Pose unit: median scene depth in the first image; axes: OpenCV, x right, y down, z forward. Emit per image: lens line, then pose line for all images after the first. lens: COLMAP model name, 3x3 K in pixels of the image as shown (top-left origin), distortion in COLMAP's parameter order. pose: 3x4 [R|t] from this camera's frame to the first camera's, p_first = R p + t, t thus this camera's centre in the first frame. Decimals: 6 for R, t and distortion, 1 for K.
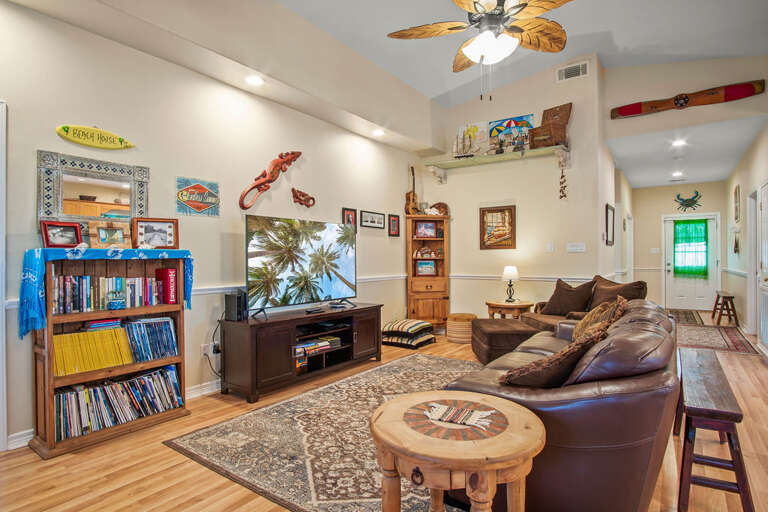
lens RADIAL K [[416.9, 0, 385.9], [0, 416.9, 256.6], [0, 0, 1]] dist [-0.032787, 0.009533]
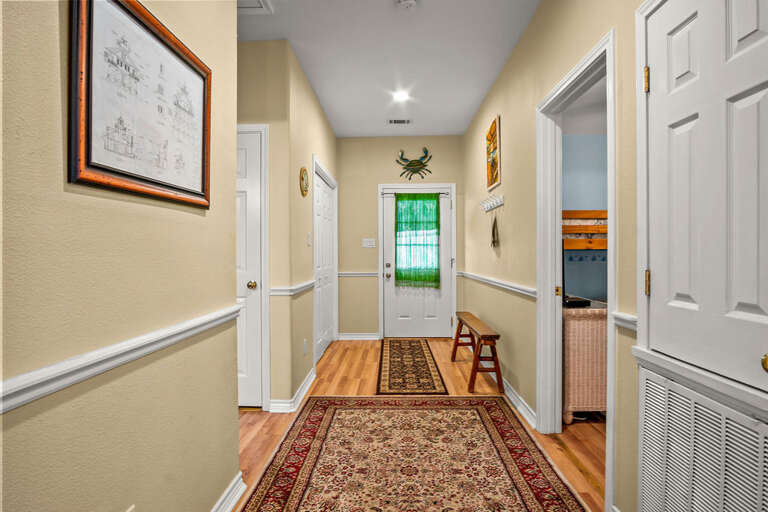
lens RADIAL K [[416.9, 0, 386.3], [0, 416.9, 253.9], [0, 0, 1]] dist [-0.032787, 0.009533]
pose [[0.832231, -0.004926, 0.554408, 0.693809], [0.001318, 0.999975, 0.006907, -0.004659], [-0.554428, -0.005017, 0.832217, 0.986248]]
